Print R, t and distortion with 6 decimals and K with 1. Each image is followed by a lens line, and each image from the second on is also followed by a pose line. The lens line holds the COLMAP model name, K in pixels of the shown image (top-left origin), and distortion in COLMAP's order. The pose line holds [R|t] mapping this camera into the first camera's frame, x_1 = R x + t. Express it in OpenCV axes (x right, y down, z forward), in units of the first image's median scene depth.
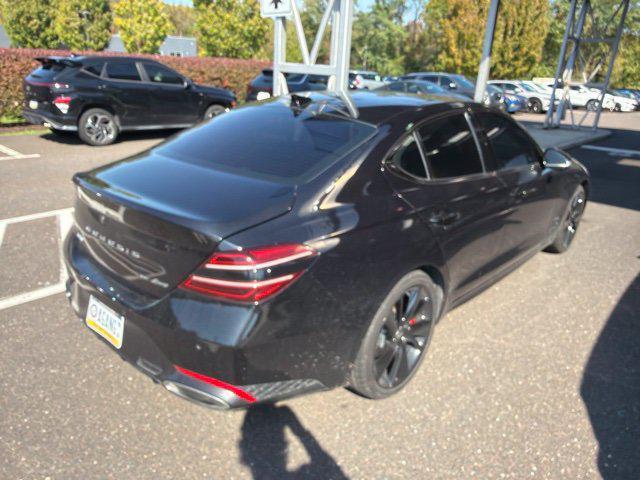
lens RADIAL K [[461.0, 0, 321.0], [0, 461.0, 237.8], [0, 0, 1]] dist [-0.005389, 0.002548]
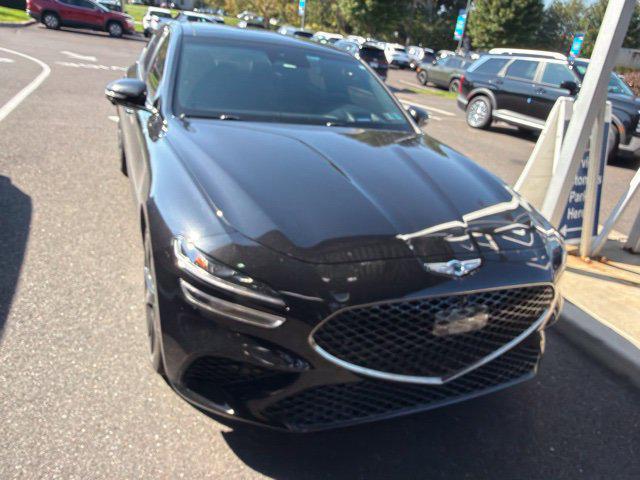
lens RADIAL K [[461.0, 0, 320.5], [0, 461.0, 235.3], [0, 0, 1]] dist [-0.005389, 0.002548]
pose [[-0.394340, 0.269608, -0.878526, 0.434813], [-0.443753, 0.781284, 0.438951, -0.179915], [0.804723, 0.562944, -0.188452, 0.597572]]
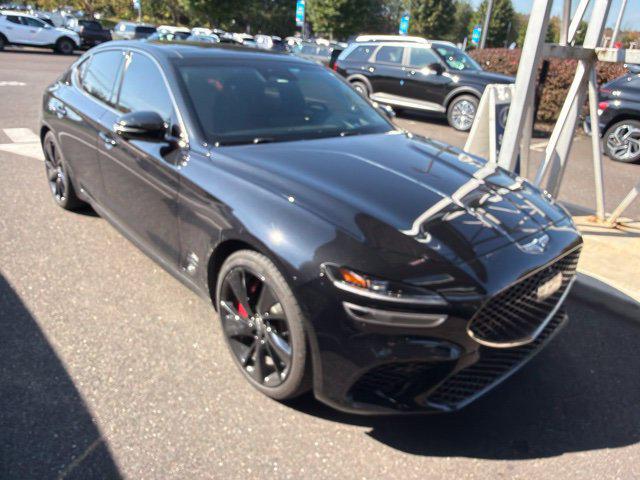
lens RADIAL K [[461.0, 0, 320.4], [0, 461.0, 237.3], [0, 0, 1]] dist [-0.005389, 0.002548]
pose [[-0.085416, 0.336009, -0.937978, 0.474313], [-0.408521, 0.846835, 0.340560, -0.149652], [0.908744, 0.412273, 0.064933, 0.500503]]
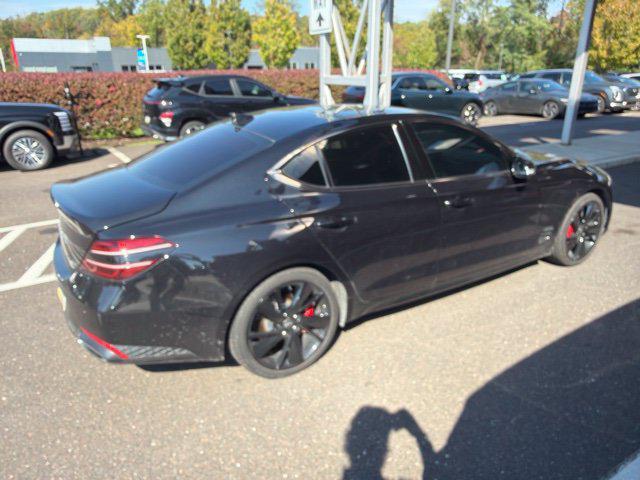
lens RADIAL K [[461.0, 0, 320.8], [0, 461.0, 237.5], [0, 0, 1]] dist [-0.005389, 0.002548]
pose [[0.961327, 0.039505, -0.272563, 0.146225], [-0.041925, 0.999116, -0.003057, -0.000287], [0.272201, 0.014366, 0.962133, -0.019100]]
